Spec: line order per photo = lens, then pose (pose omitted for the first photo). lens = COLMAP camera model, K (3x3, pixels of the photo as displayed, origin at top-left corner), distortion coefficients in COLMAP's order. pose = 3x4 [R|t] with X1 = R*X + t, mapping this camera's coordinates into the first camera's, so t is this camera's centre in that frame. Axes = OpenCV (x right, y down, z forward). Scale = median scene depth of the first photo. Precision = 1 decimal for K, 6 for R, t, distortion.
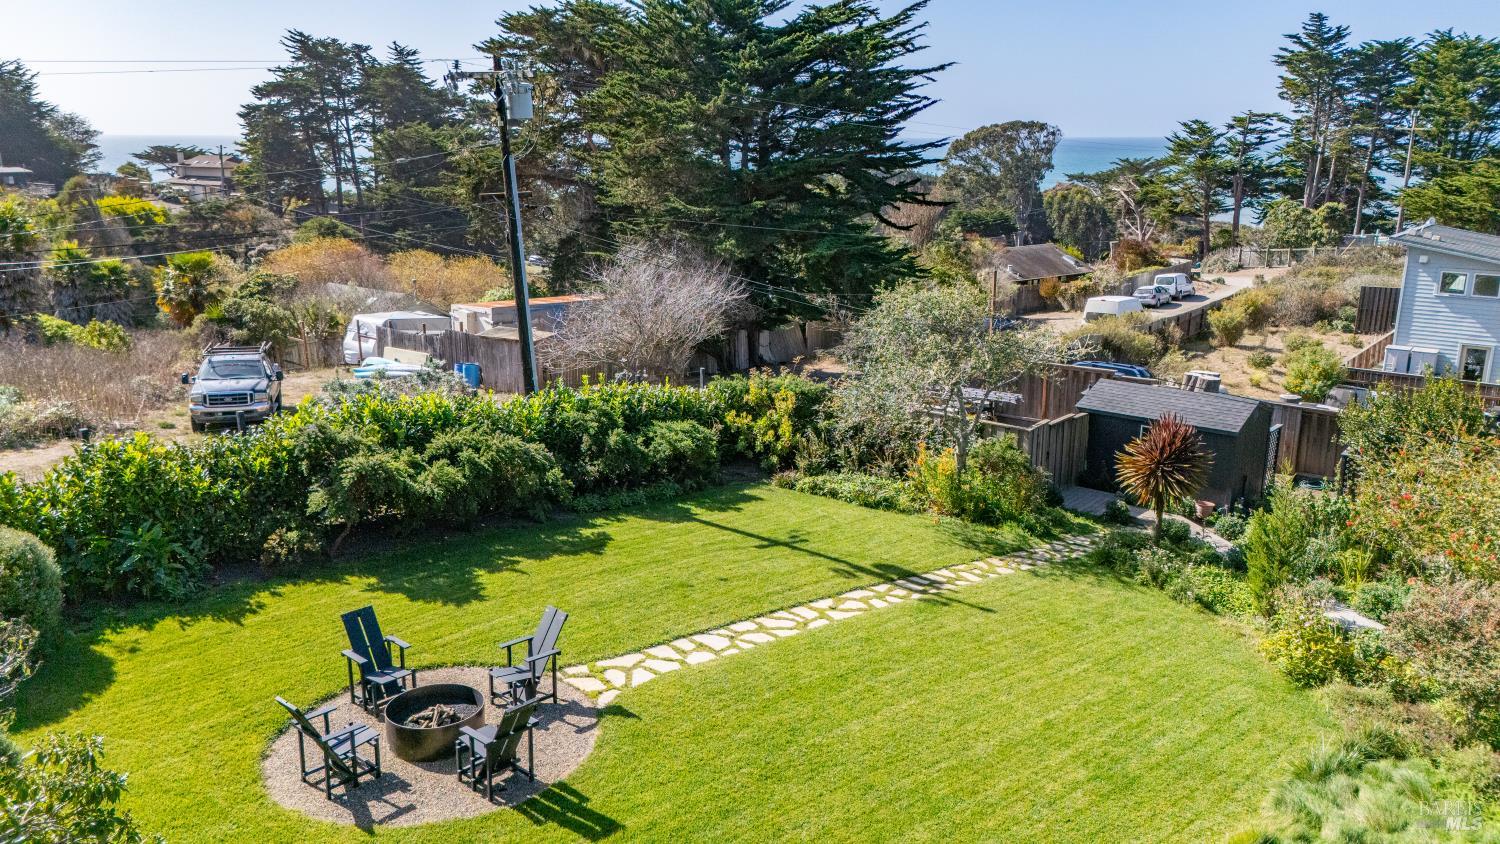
lens RADIAL K [[1107.8, 0, 750.0], [0, 1107.8, 422.0], [0, 0, 1]] dist [0.085884, -0.082935]
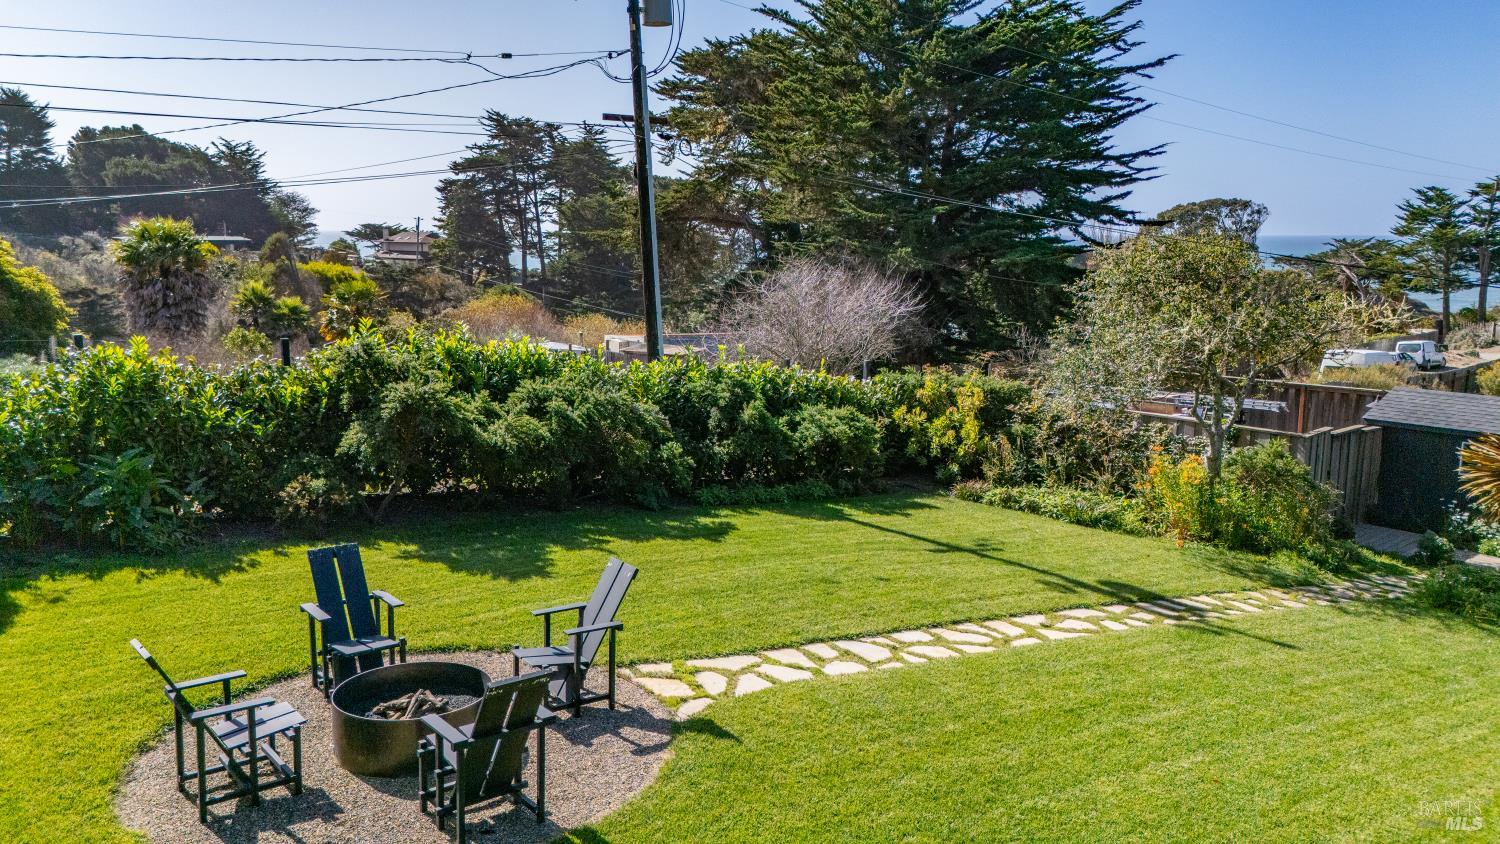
lens RADIAL K [[1107.8, 0, 750.0], [0, 1107.8, 422.0], [0, 0, 1]] dist [0.085884, -0.082935]
pose [[0.987973, 0.032714, -0.151127, -0.003753], [-0.045007, 0.995885, -0.078654, 0.080467], [0.147932, 0.084510, 0.985380, 0.221297]]
